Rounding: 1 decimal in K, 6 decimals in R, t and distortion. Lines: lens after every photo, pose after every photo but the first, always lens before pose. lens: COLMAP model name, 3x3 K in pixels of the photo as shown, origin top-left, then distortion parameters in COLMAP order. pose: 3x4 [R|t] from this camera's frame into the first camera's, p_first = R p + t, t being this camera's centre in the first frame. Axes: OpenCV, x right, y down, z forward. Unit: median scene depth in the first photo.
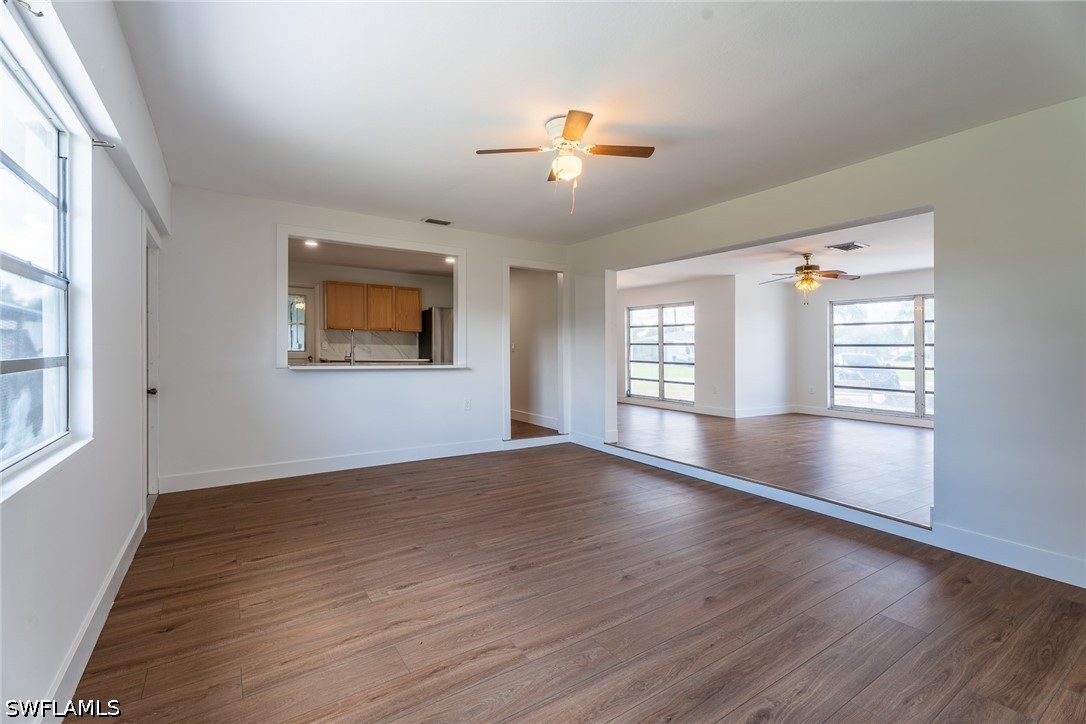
lens RADIAL K [[502.3, 0, 540.3], [0, 502.3, 358.3], [0, 0, 1]] dist [0.003761, 0.000726]
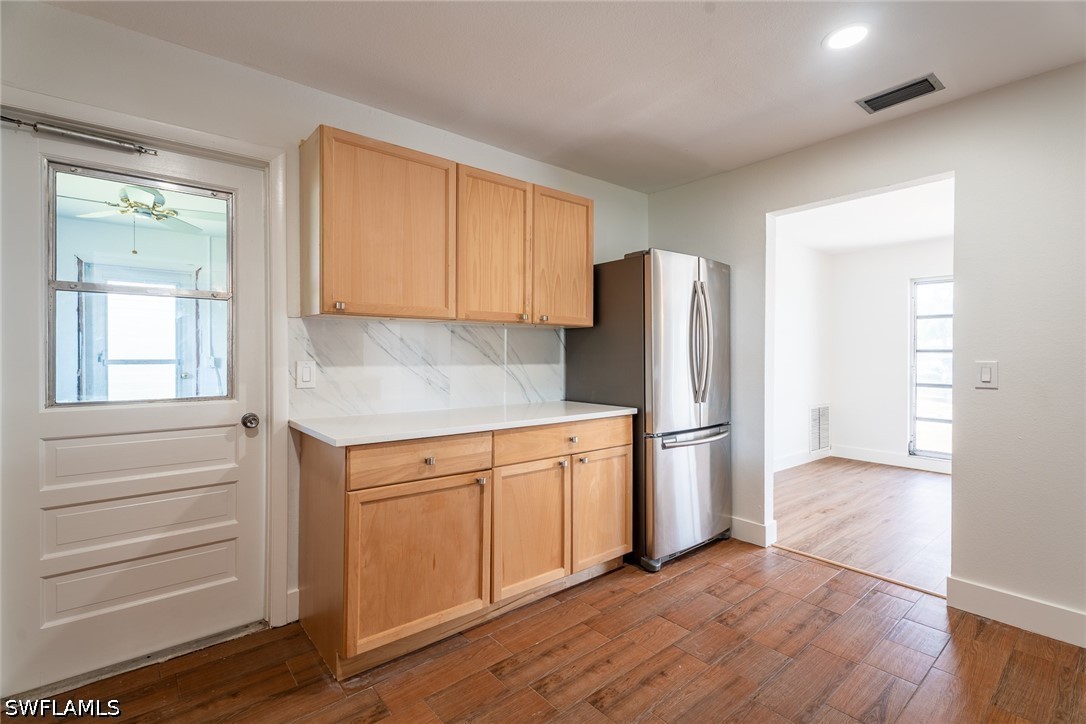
lens RADIAL K [[502.3, 0, 543.1], [0, 502.3, 355.8], [0, 0, 1]] dist [0.003761, 0.000726]
pose [[0.992347, -0.012442, 0.122856, -0.321771], [0.013685, 0.999863, -0.009280, -0.030252], [-0.122724, 0.010890, 0.992381, 0.683303]]
